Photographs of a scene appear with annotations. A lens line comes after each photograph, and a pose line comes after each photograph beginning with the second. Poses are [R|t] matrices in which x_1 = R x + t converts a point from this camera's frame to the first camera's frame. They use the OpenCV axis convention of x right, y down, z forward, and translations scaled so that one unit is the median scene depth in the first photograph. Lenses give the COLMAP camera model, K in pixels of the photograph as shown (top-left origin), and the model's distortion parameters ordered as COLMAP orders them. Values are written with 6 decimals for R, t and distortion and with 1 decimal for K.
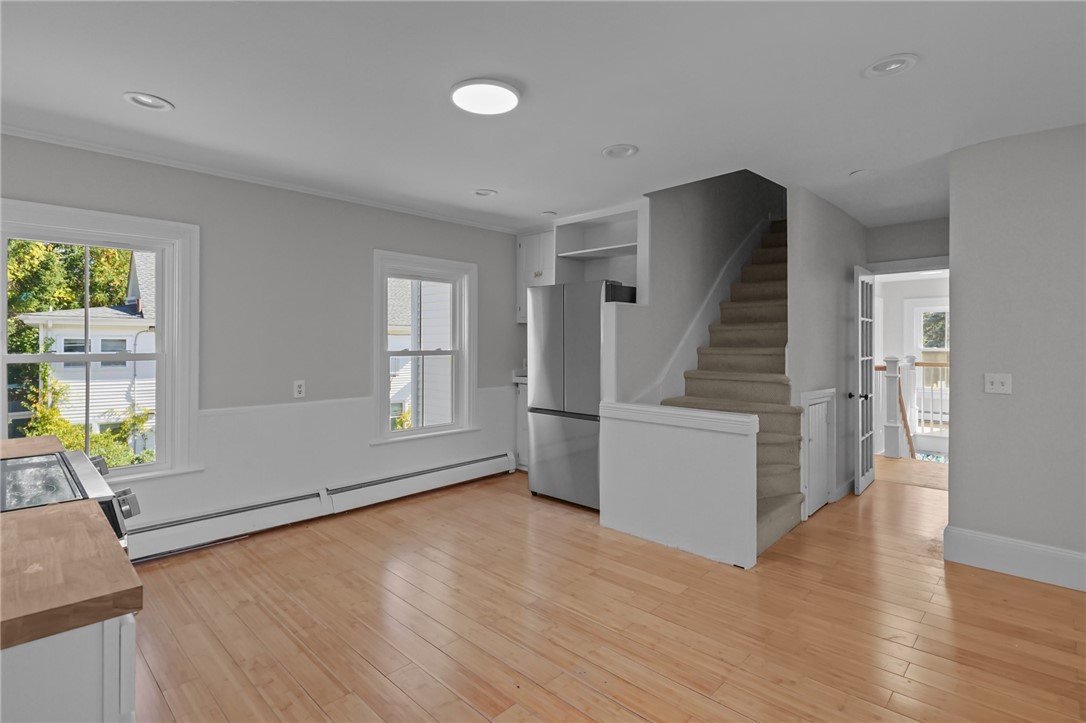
lens RADIAL K [[537.3, 0, 545.1], [0, 537.3, 320.2], [0, 0, 1]] dist [-0.001526, -0.000812]
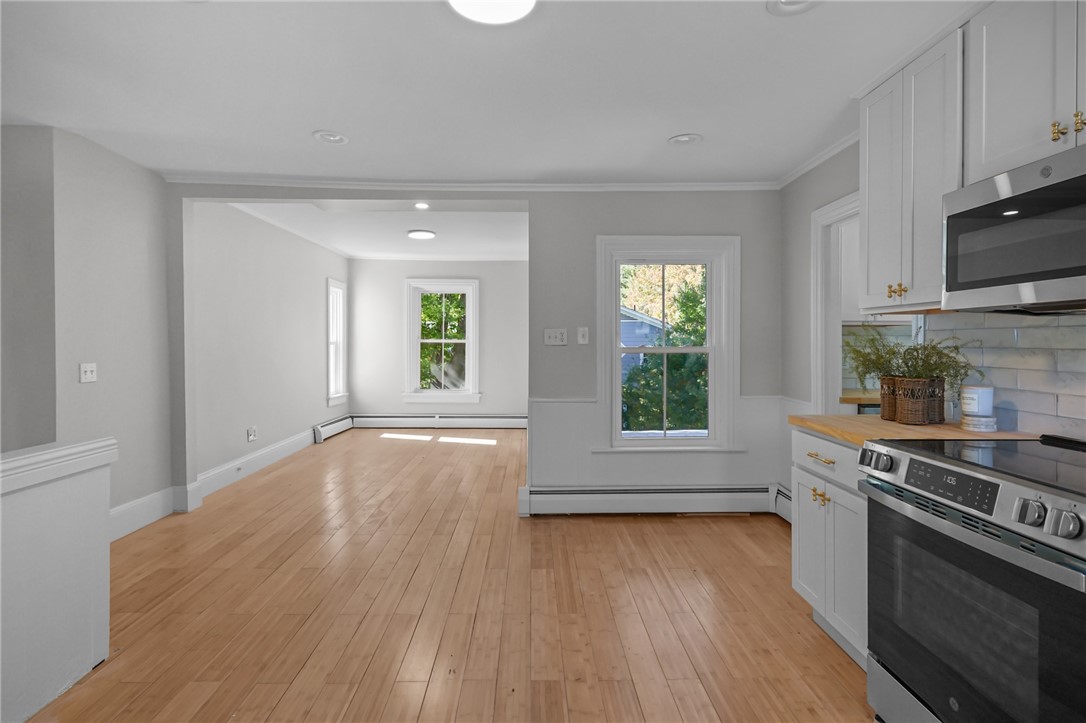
lens RADIAL K [[546.5, 0, 539.6], [0, 546.5, 344.5], [0, 0, 1]] dist [-0.001904, -0.000295]
pose [[-0.709758, -0.006959, 0.704411, -0.636068], [-0.026377, 0.999512, -0.016704, 0.072423], [-0.703952, -0.030436, -0.709596, 1.399809]]
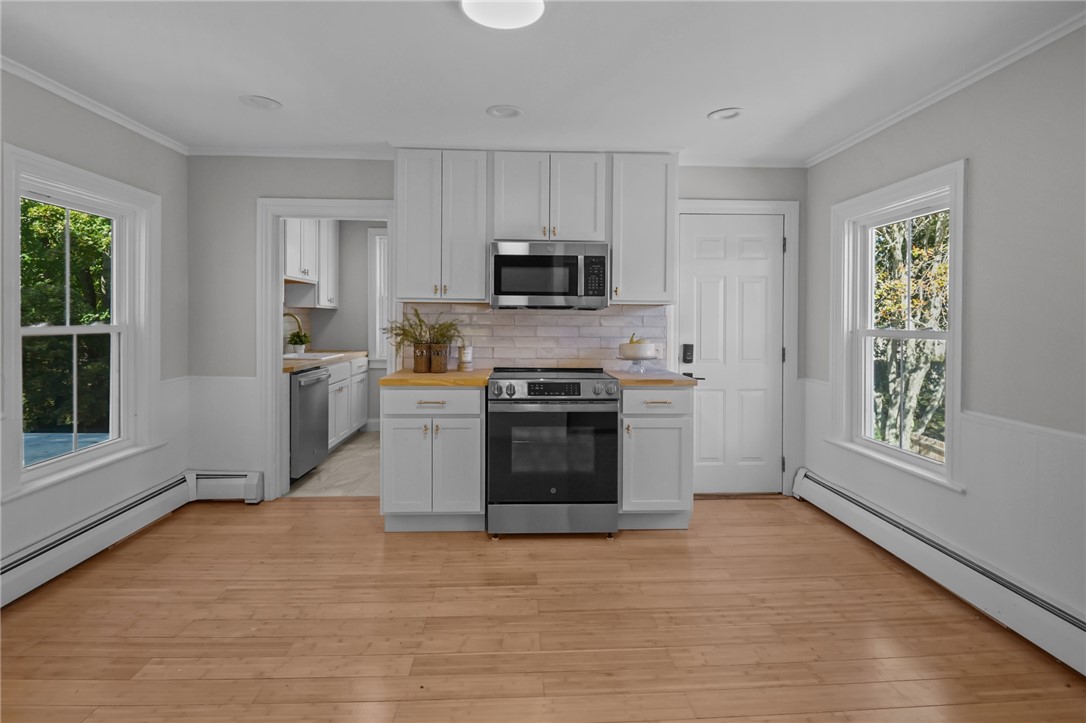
lens RADIAL K [[537.3, 0, 545.1], [0, 537.3, 320.2], [0, 0, 1]] dist [-0.001526, -0.000812]
pose [[-0.680982, 0.000997, -0.732300, 0.403067], [0.016575, 0.999764, -0.014051, 0.056894], [0.732113, -0.021706, -0.680837, 1.506925]]
